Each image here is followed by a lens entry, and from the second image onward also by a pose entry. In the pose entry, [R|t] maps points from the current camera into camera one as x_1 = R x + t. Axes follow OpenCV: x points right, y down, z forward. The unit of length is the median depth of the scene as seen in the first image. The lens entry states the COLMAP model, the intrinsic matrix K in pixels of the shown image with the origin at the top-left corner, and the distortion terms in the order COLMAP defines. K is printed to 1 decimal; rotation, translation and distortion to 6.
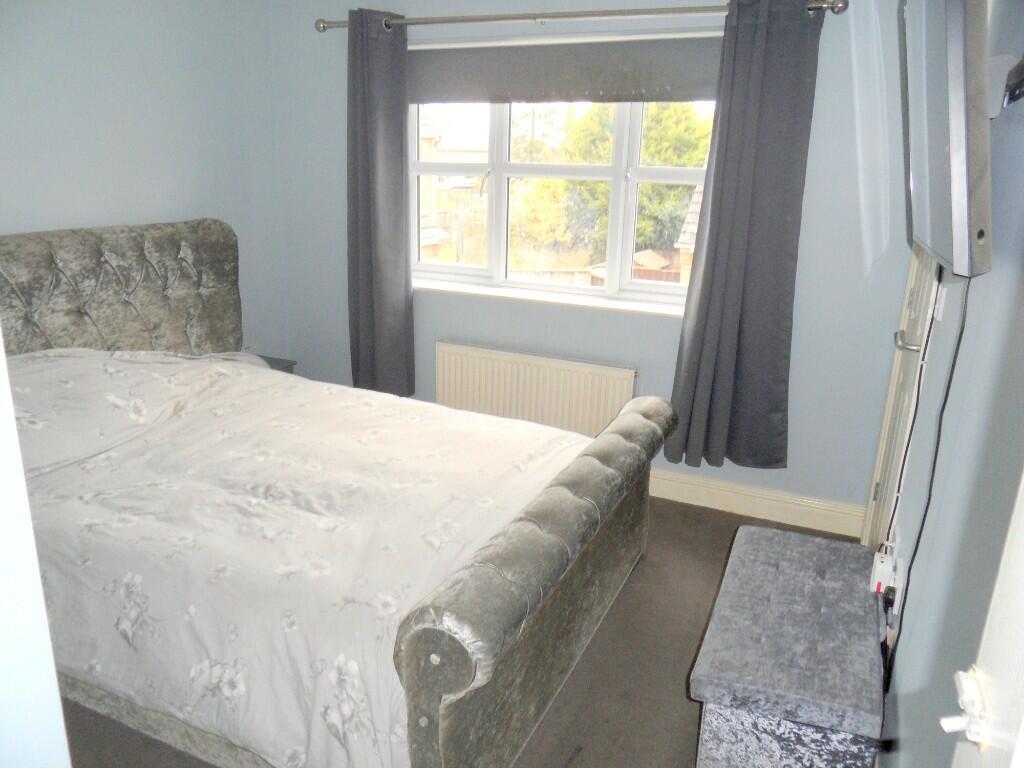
lens RADIAL K [[754.8, 0, 510.1], [0, 754.8, 386.5], [0, 0, 1]] dist [-0.028381, 0.019388]
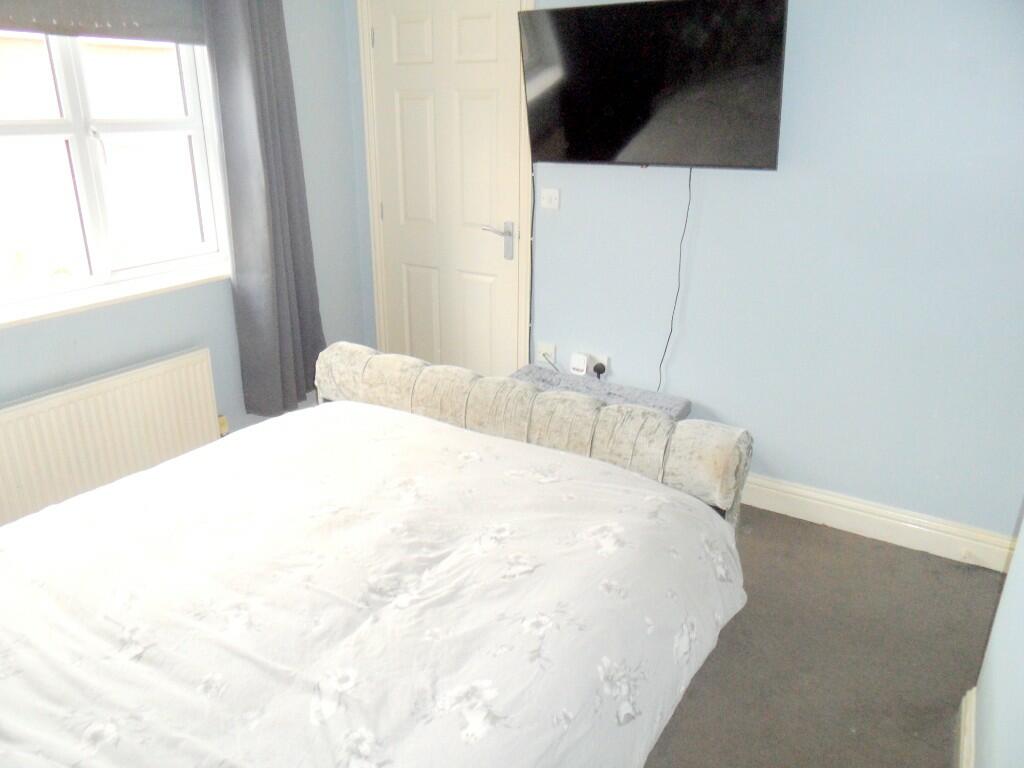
lens RADIAL K [[754.8, 0, 509.5], [0, 754.8, 380.8], [0, 0, 1]] dist [-0.028381, 0.019388]
pose [[0.129943, -0.376481, 0.917266, -0.914057], [0.281475, 0.901056, 0.329954, -0.259817], [-0.950729, 0.215312, 0.223057, 0.668845]]
